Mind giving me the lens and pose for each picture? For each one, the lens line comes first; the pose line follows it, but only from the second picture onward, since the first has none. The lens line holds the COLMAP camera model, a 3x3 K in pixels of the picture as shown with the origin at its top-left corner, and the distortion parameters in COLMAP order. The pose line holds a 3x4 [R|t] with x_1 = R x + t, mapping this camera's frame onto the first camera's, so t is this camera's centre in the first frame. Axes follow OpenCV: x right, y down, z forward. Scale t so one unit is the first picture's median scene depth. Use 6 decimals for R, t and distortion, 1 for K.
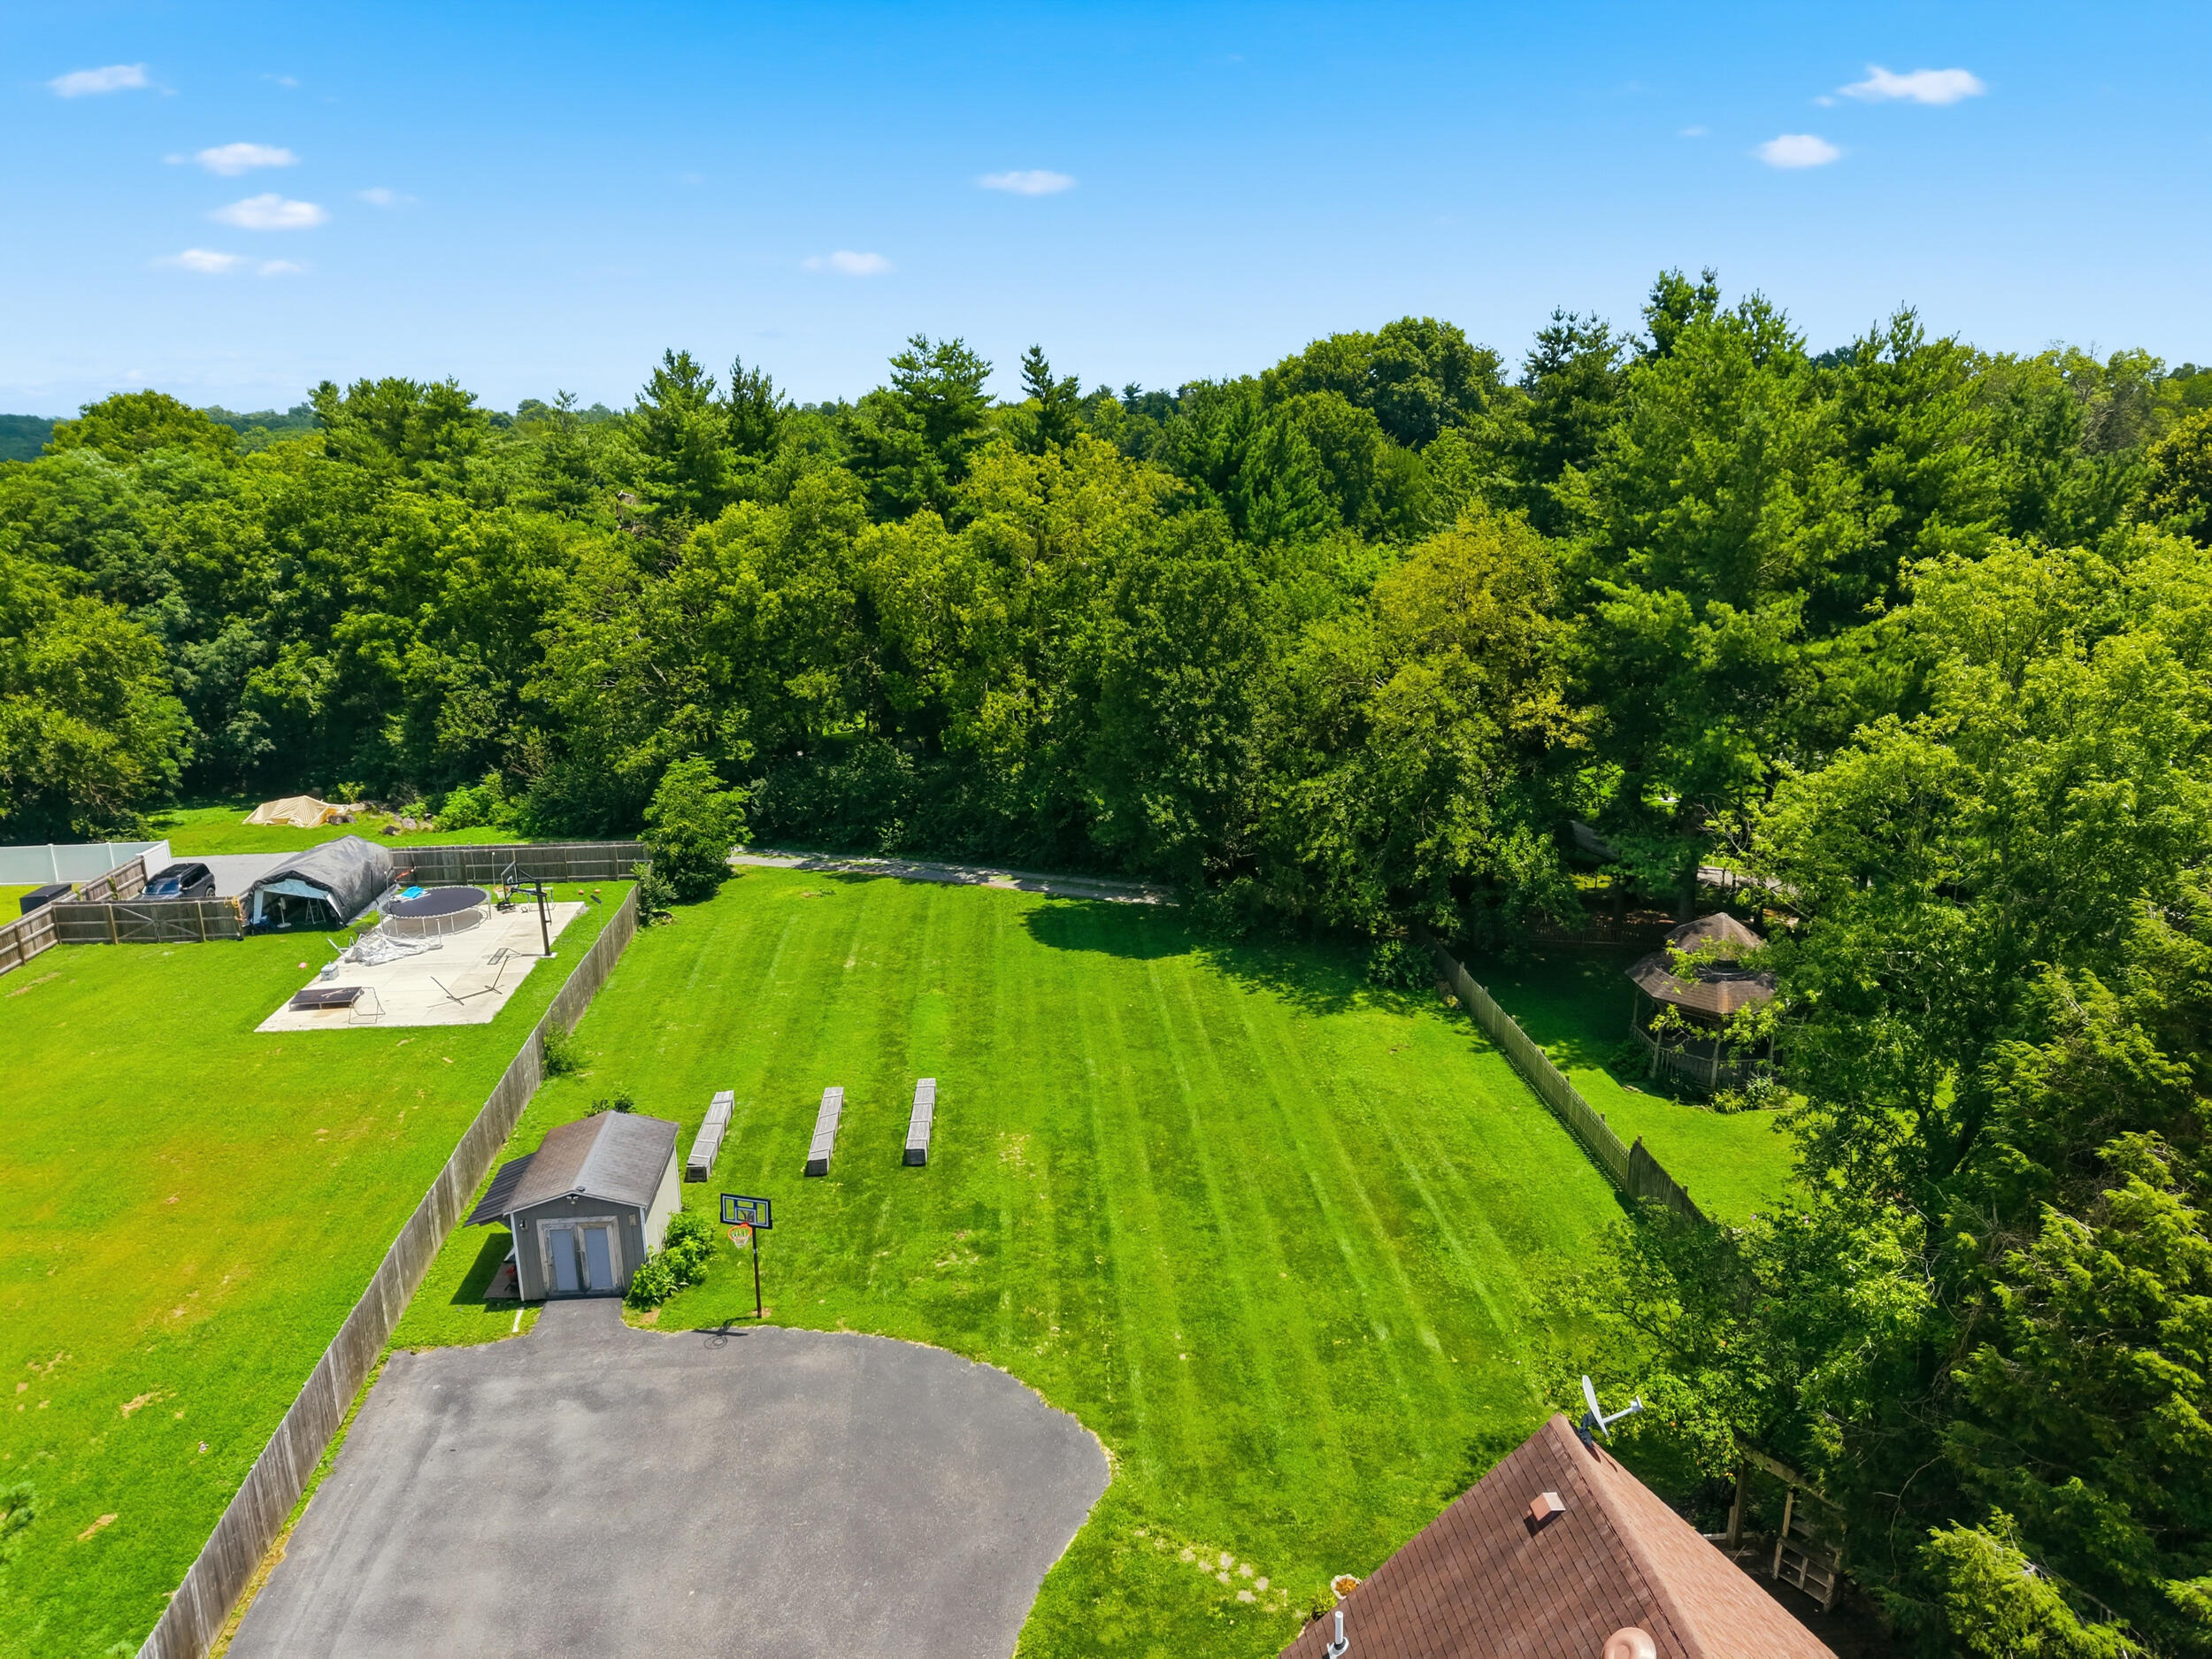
lens RADIAL K [[1420.3, 0, 1106.0], [0, 1420.3, 829.5], [0, 0, 1]] dist [0.029350, -0.000587]
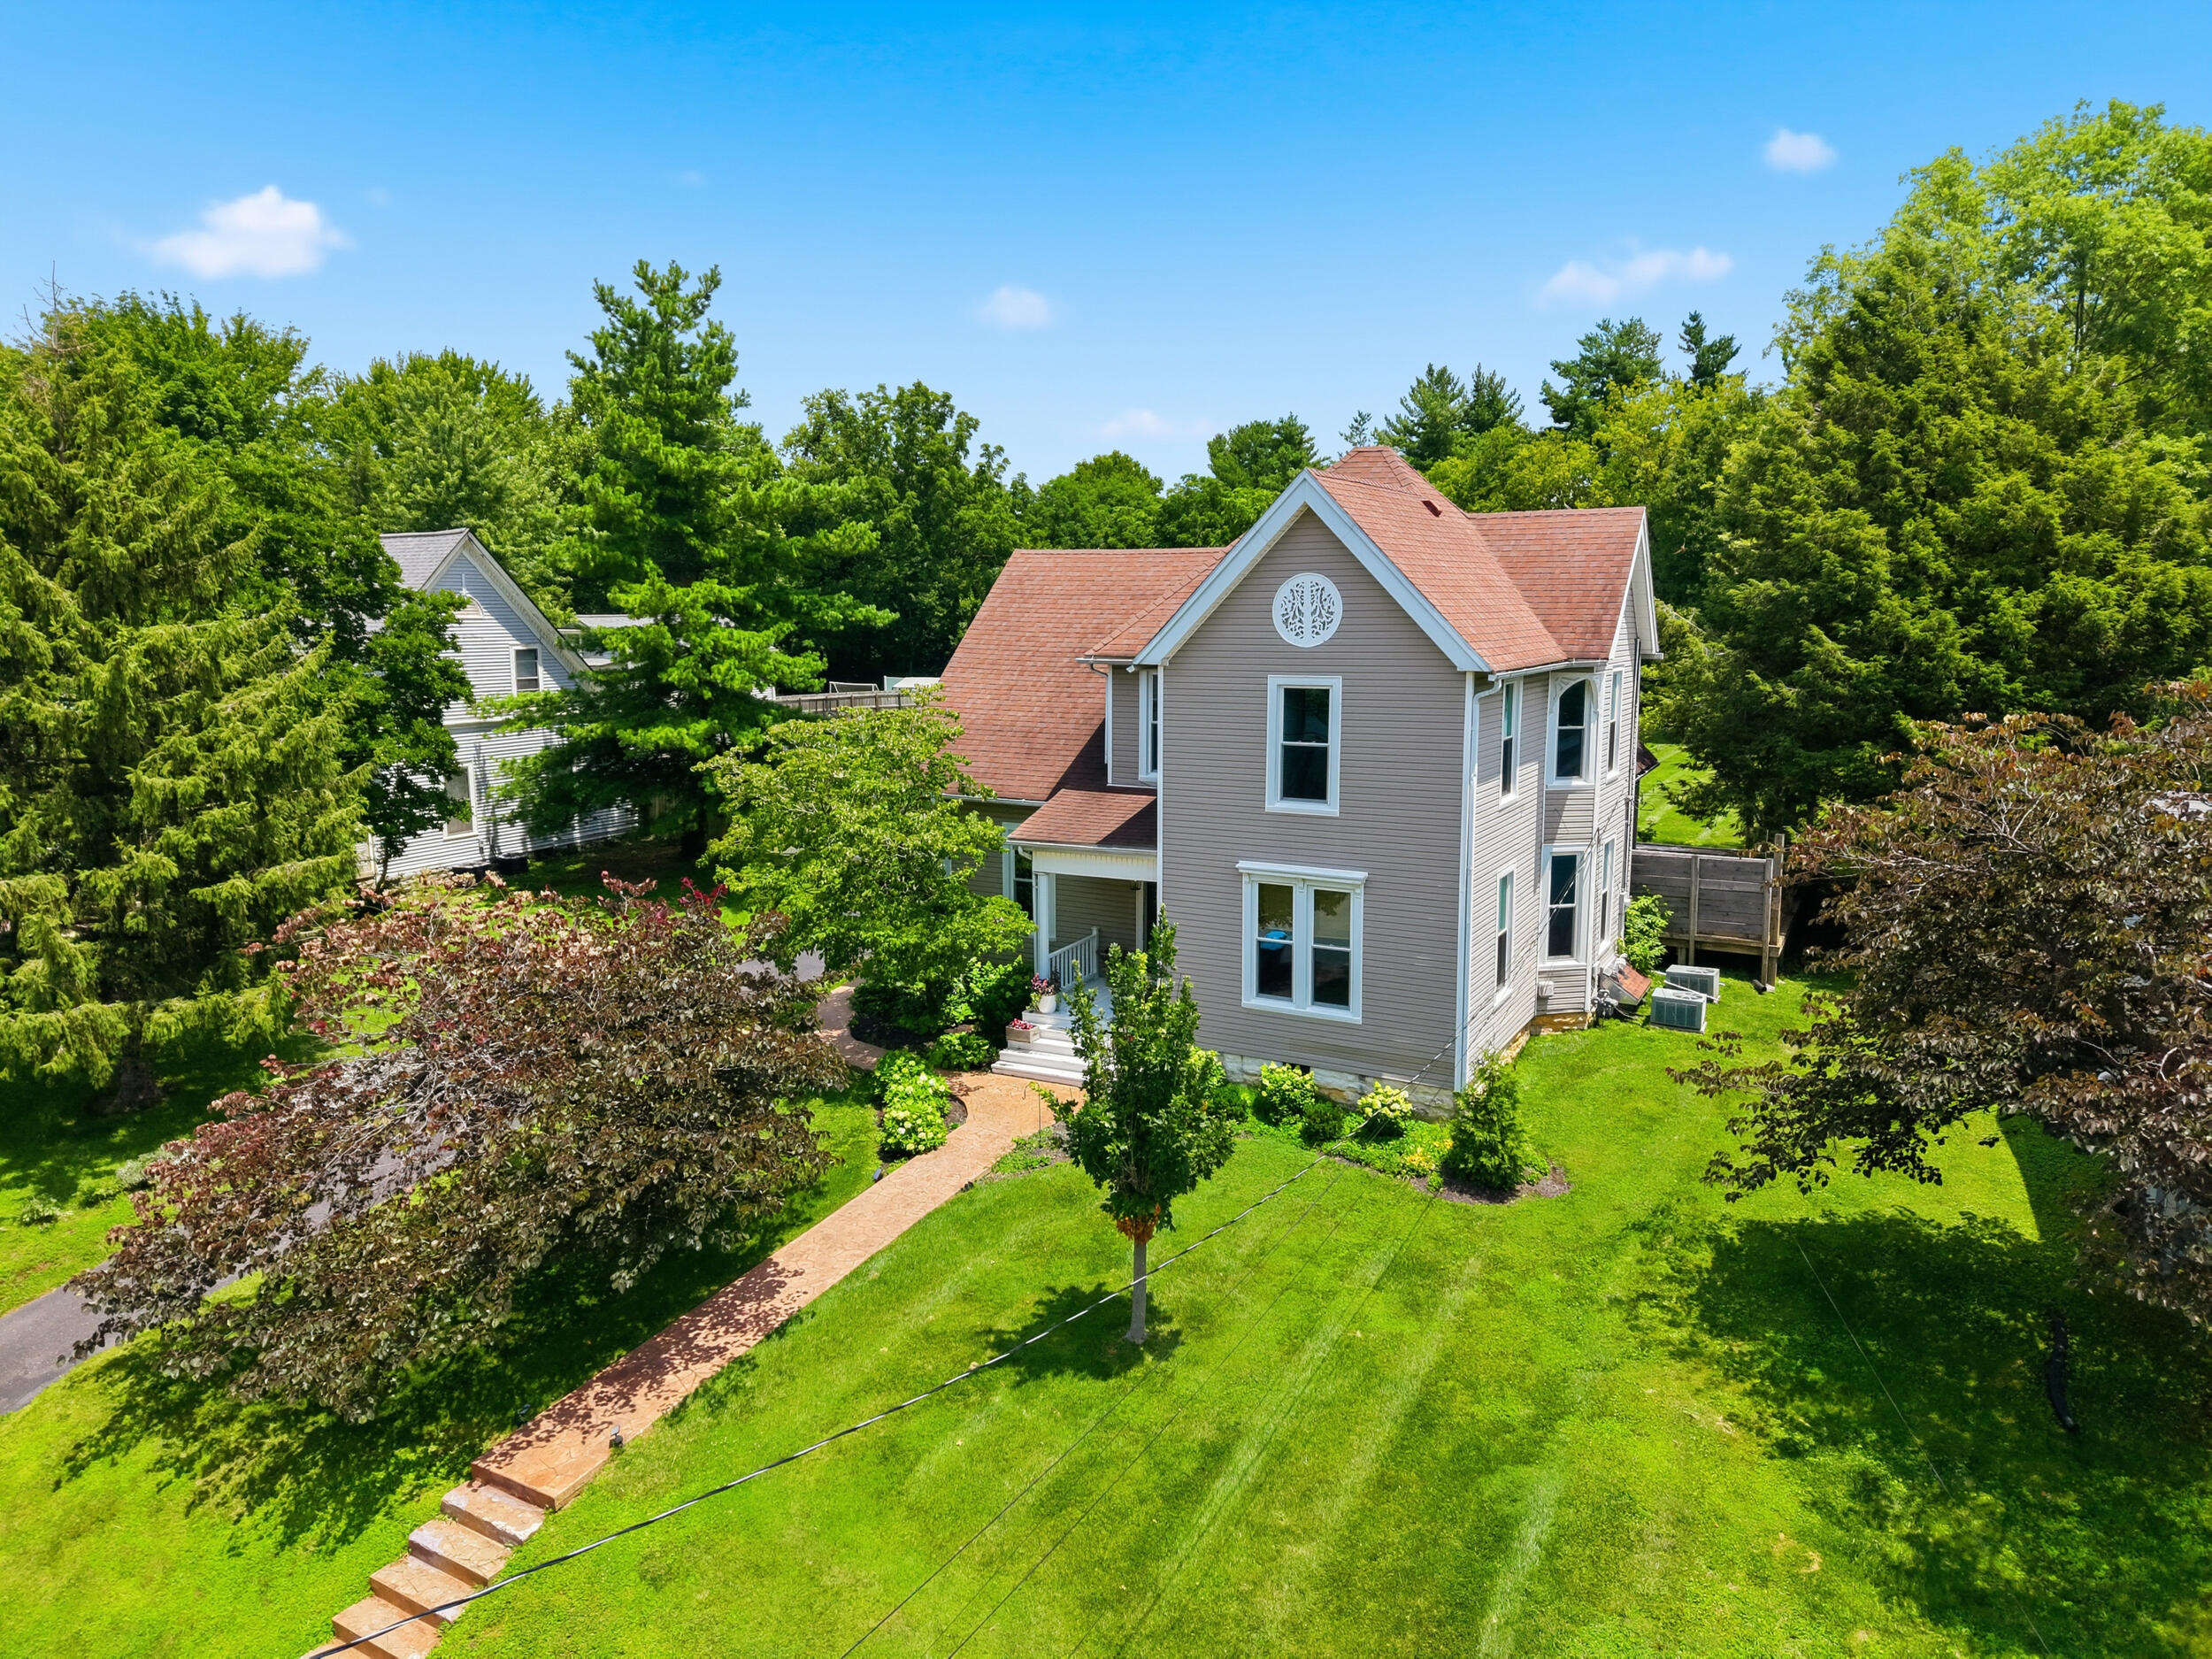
lens RADIAL K [[1492.3, 0, 1110.2], [0, 1492.3, 818.0], [0, 0, 1]] dist [0.047824, -0.058191]
pose [[0.816328, 0.076128, -0.572550, 0.306674], [-0.158402, 0.982777, -0.095174, 0.280021], [0.555443, 0.168386, 0.814327, -0.242710]]
